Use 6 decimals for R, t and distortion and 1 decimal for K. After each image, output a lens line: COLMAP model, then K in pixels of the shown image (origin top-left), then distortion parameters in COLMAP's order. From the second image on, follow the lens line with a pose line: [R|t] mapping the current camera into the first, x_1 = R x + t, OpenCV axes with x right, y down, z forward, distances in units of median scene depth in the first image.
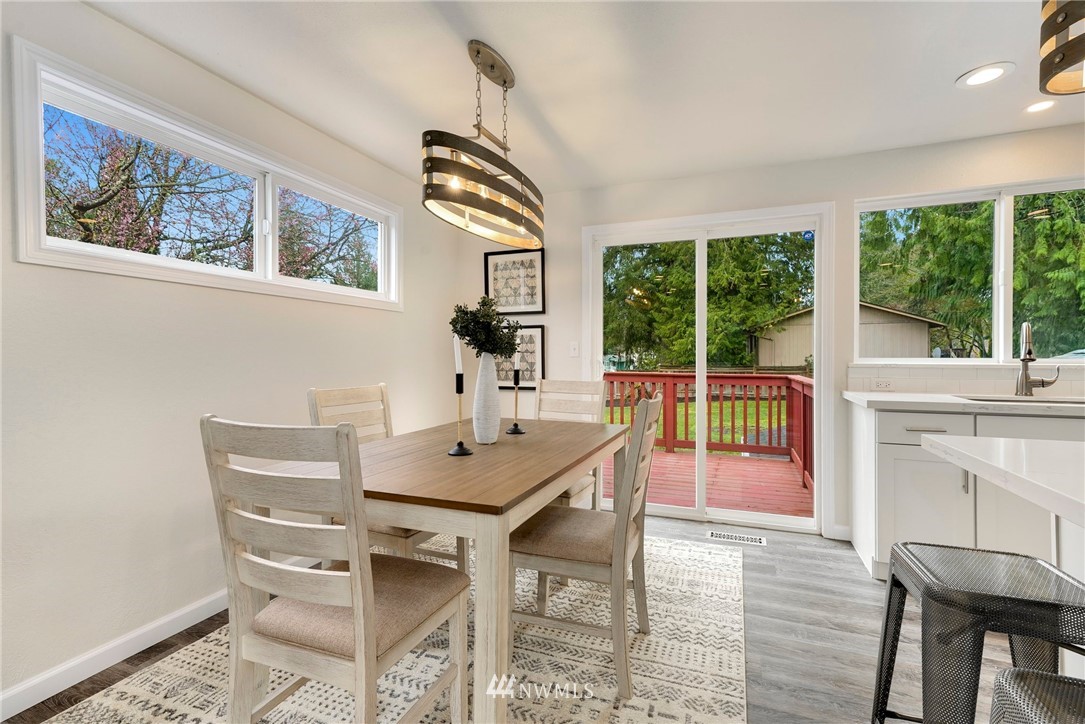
lens RADIAL K [[499.4, 0, 542.5], [0, 499.4, 360.0], [0, 0, 1]] dist [0.020424, -0.000103]
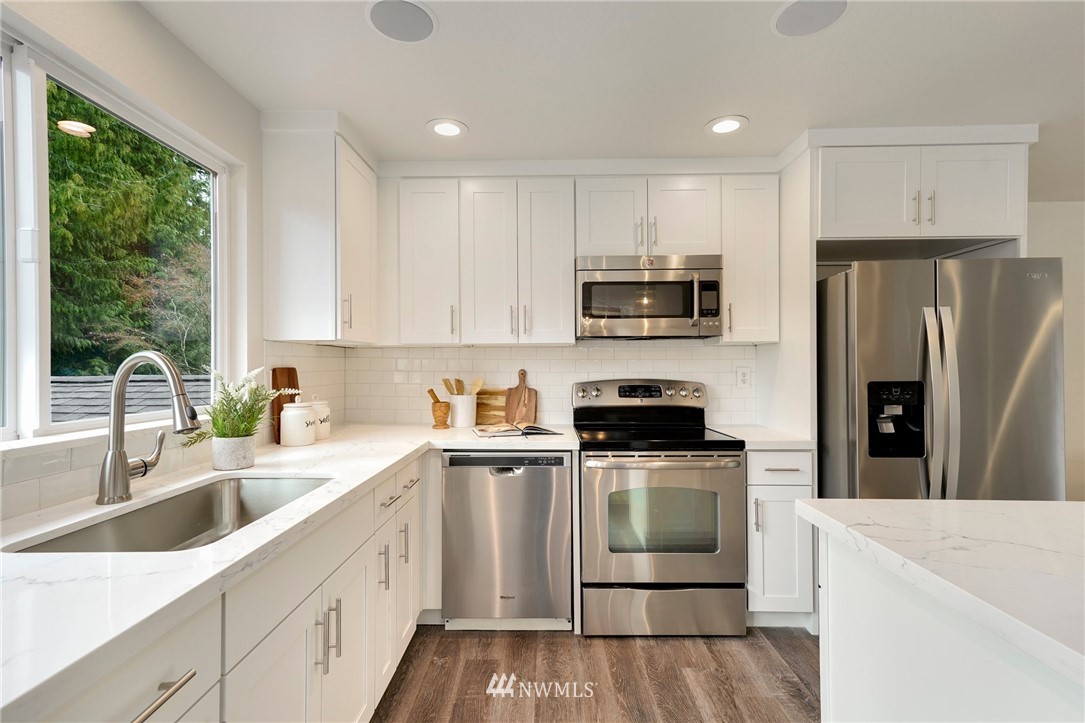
lens RADIAL K [[499.4, 0, 541.4], [0, 499.4, 360.1], [0, 0, 1]] dist [0.020424, -0.000103]
pose [[-0.353628, 0.016321, 0.935244, 0.365005], [0.011356, 0.999849, -0.013155, -0.052799], [-0.935317, 0.005969, -0.353760, 0.820597]]
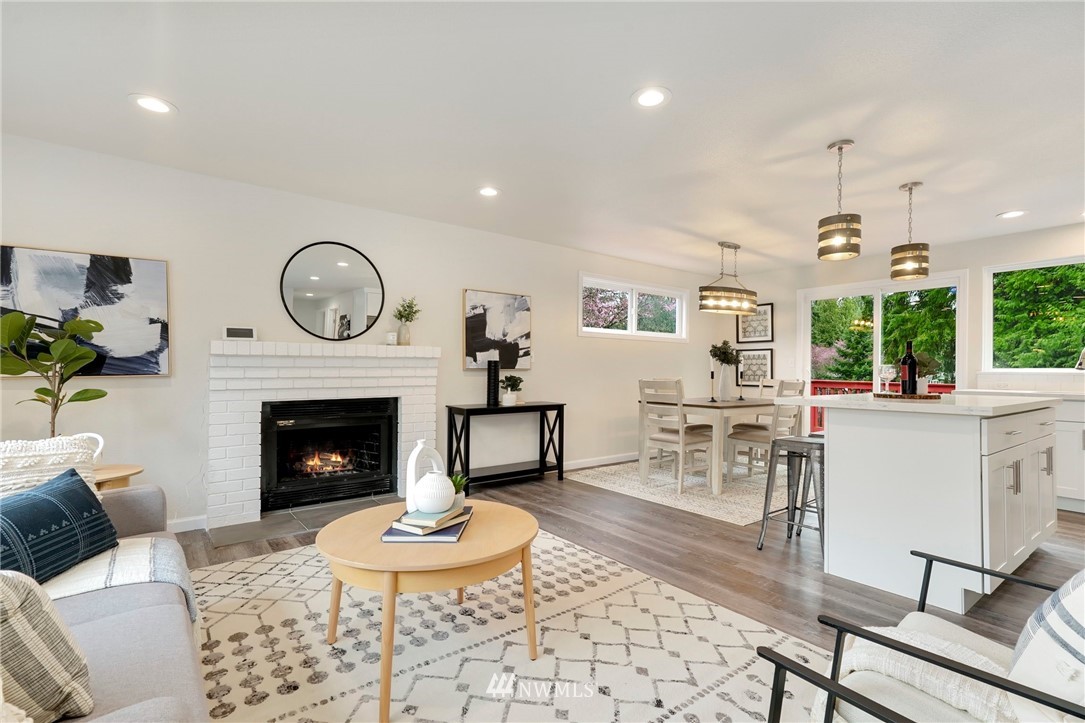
lens RADIAL K [[499.4, 0, 542.3], [0, 499.4, 362.8], [0, 0, 1]] dist [0.020424, -0.000103]
pose [[0.854446, -0.001325, -0.519538, 0.313189], [-0.012188, 0.999670, -0.022594, 0.037504], [0.519397, 0.025637, 0.854148, -1.226769]]
